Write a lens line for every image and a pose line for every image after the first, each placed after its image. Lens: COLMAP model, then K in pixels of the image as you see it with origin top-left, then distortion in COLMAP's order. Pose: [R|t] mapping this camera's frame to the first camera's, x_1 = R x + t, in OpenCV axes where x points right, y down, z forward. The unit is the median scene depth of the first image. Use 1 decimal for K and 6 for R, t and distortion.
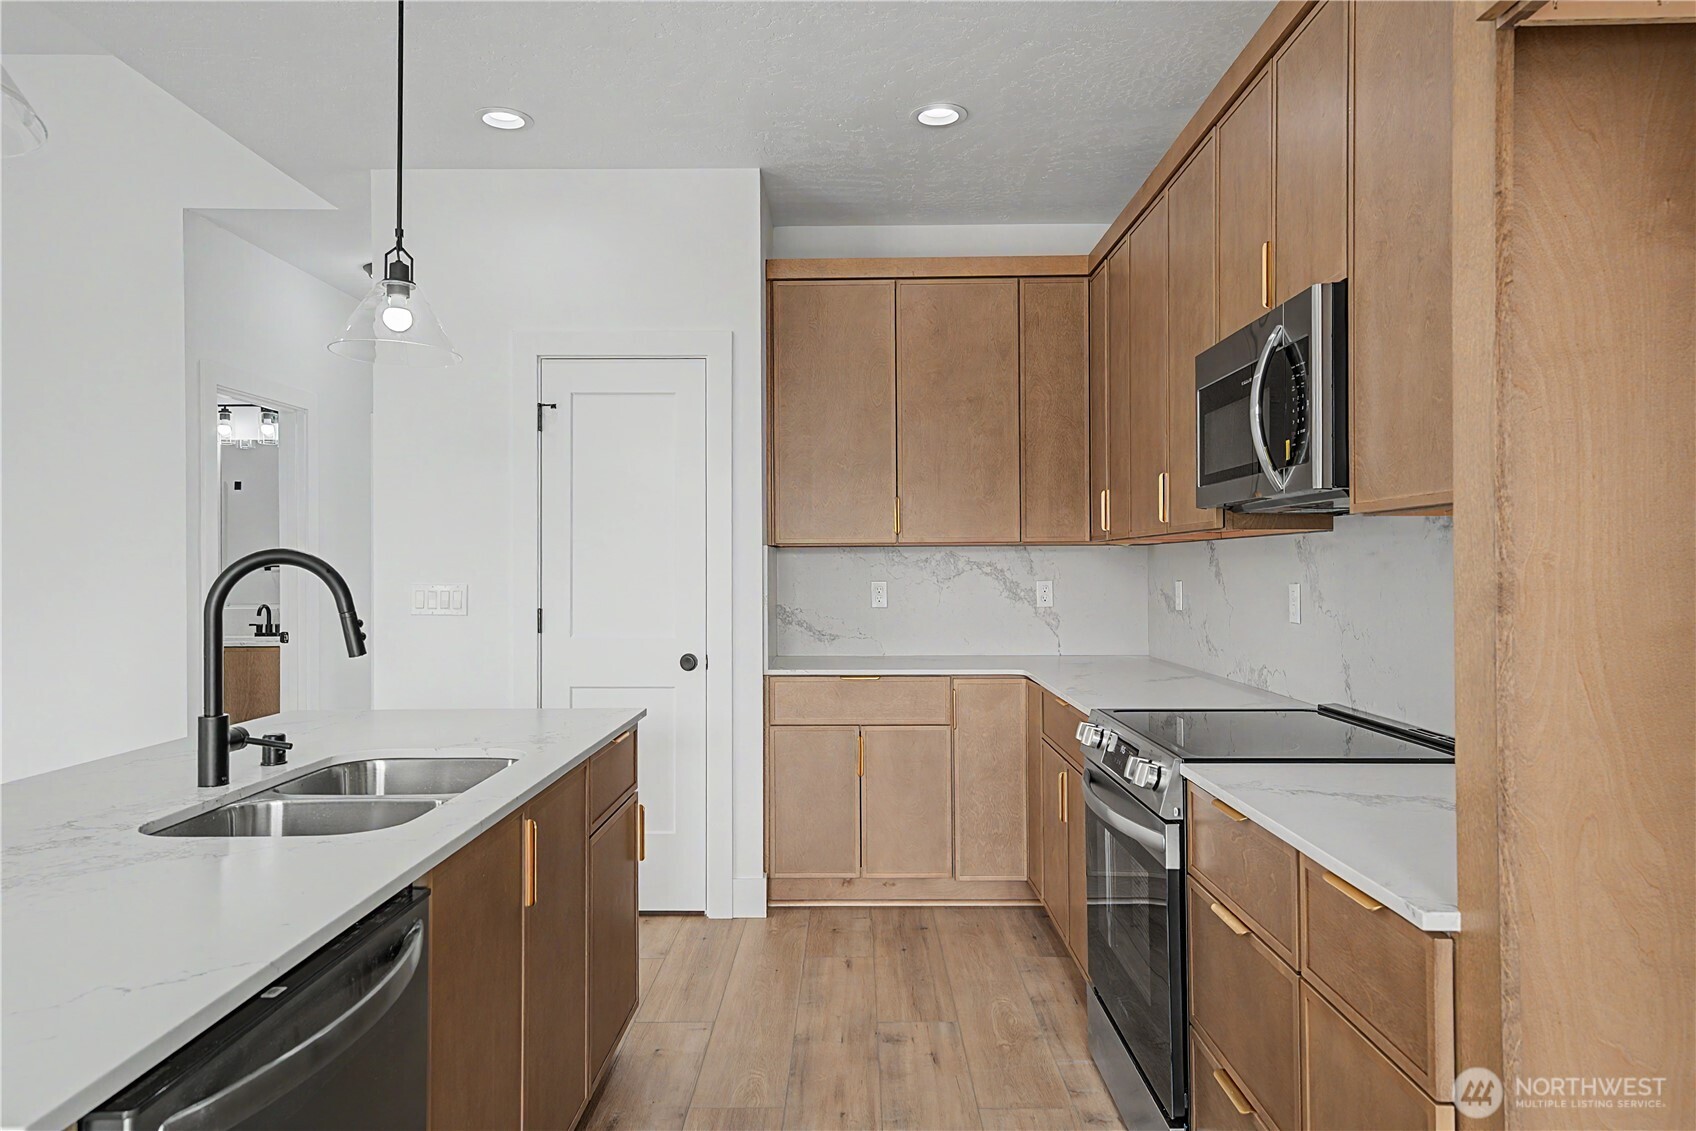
lens RADIAL K [[1083.0, 0, 848.0], [0, 1083.0, 565.5], [0, 0, 1]] dist [0.006272, 0.001851]
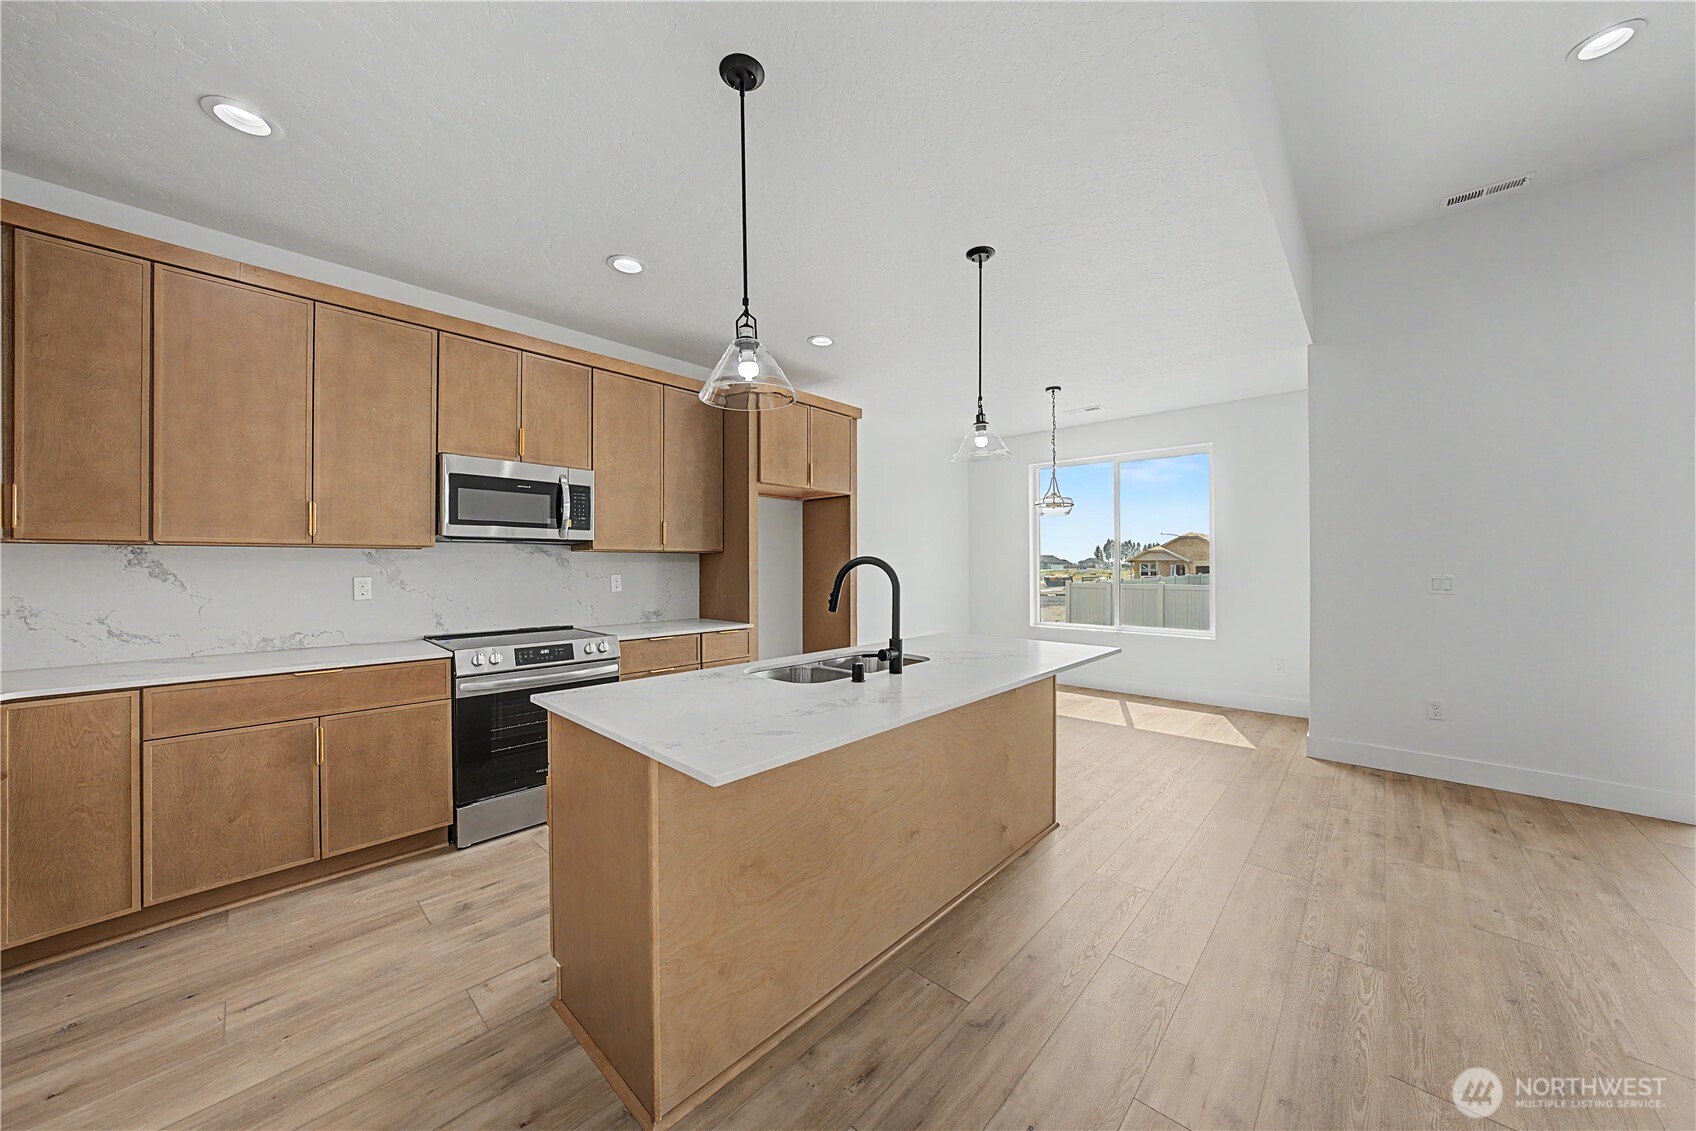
lens RADIAL K [[584.8, 0, 848.0], [0, 584.8, 565.5], [0, 0, 1]] dist [-0.022268, 0.004926]
pose [[-0.730637, 0.002538, 0.682762, -0.669427], [0.003568, 0.999994, 0.000102, 0.001709], [-0.682757, 0.002511, -0.730641, 0.980965]]
